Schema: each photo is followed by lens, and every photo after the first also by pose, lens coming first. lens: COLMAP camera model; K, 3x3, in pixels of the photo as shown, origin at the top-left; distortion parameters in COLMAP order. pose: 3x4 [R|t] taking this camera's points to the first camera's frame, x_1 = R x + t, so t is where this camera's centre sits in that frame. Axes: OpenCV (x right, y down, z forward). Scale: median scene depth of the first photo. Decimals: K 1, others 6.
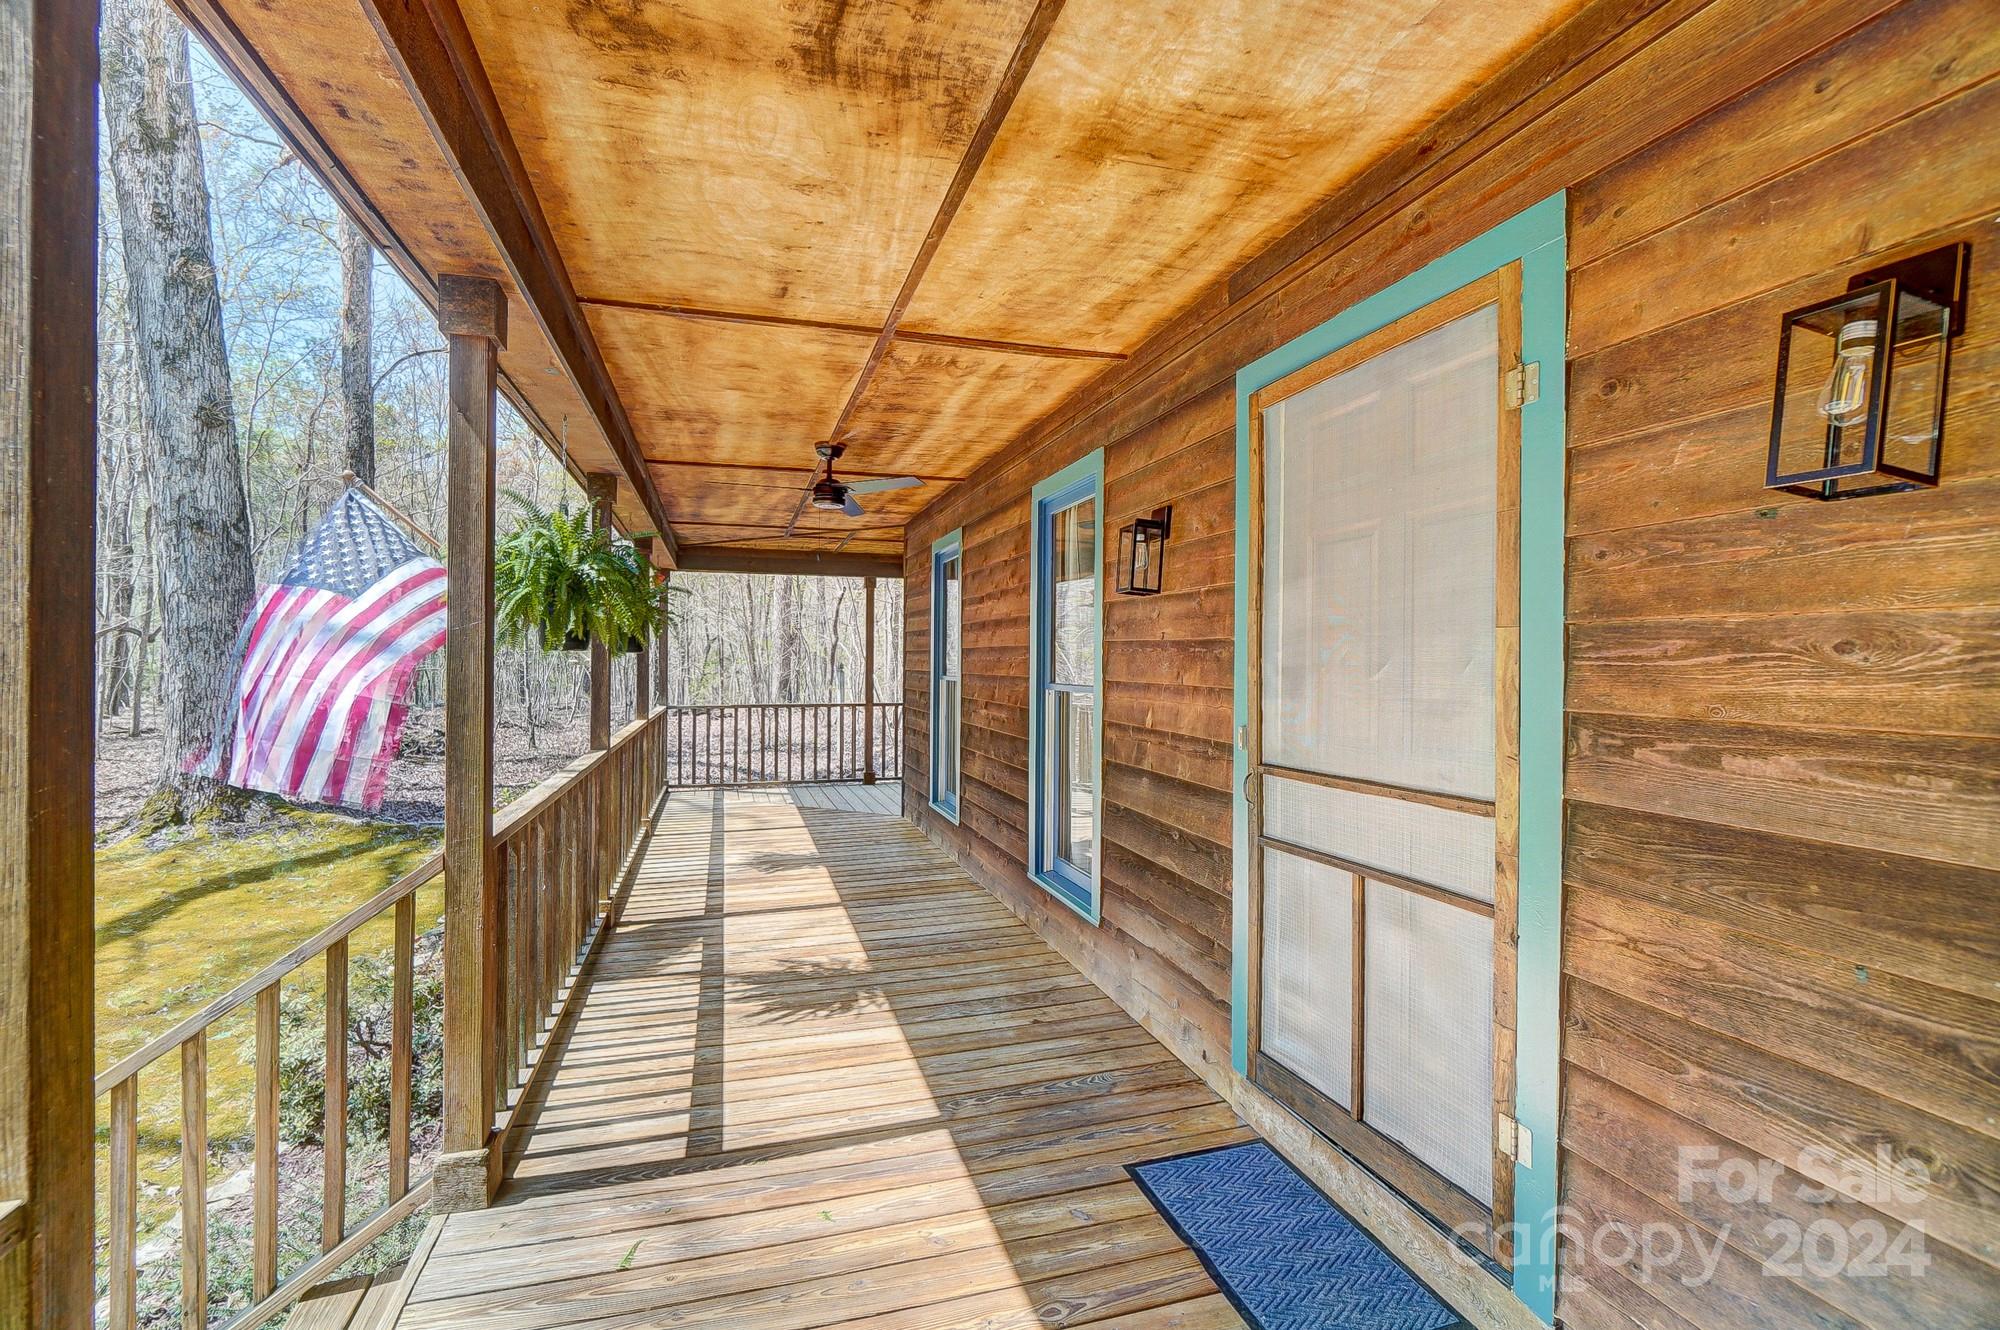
lens RADIAL K [[884.4, 0, 1006.0], [0, 884.4, 665.3], [0, 0, 1]] dist [-0.032168, 0.001824]
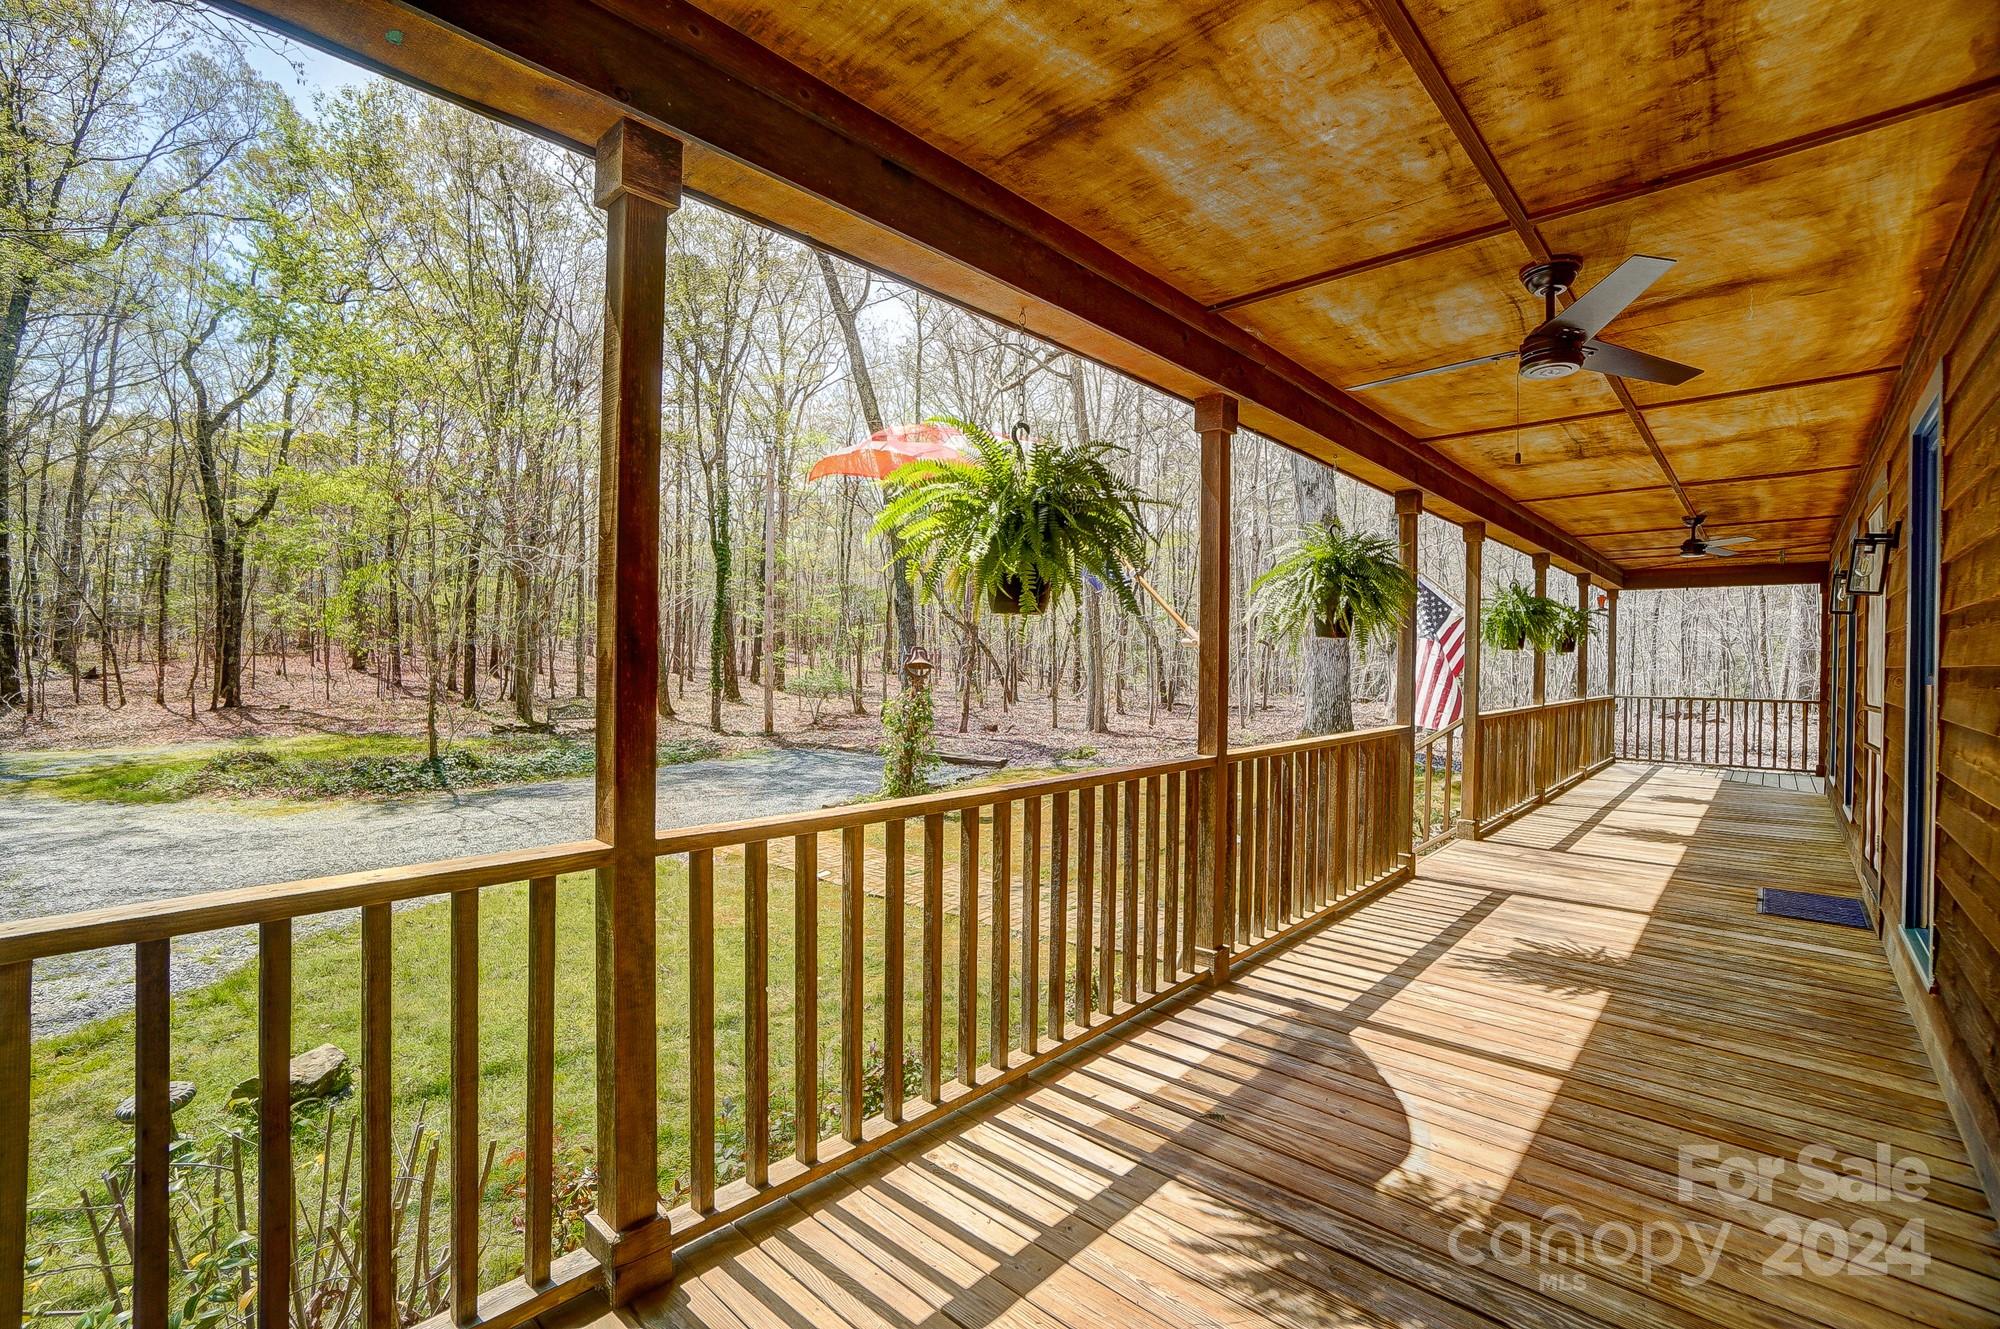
lens RADIAL K [[884.4, 0, 1003.3], [0, 884.4, 661.2], [0, 0, 1]] dist [-0.032168, 0.001824]
pose [[0.499055, -0.001107, -0.866569, 0.297173], [-0.005621, 0.999974, -0.004515, 0.010898], [0.866552, 0.007124, 0.499036, -0.472211]]
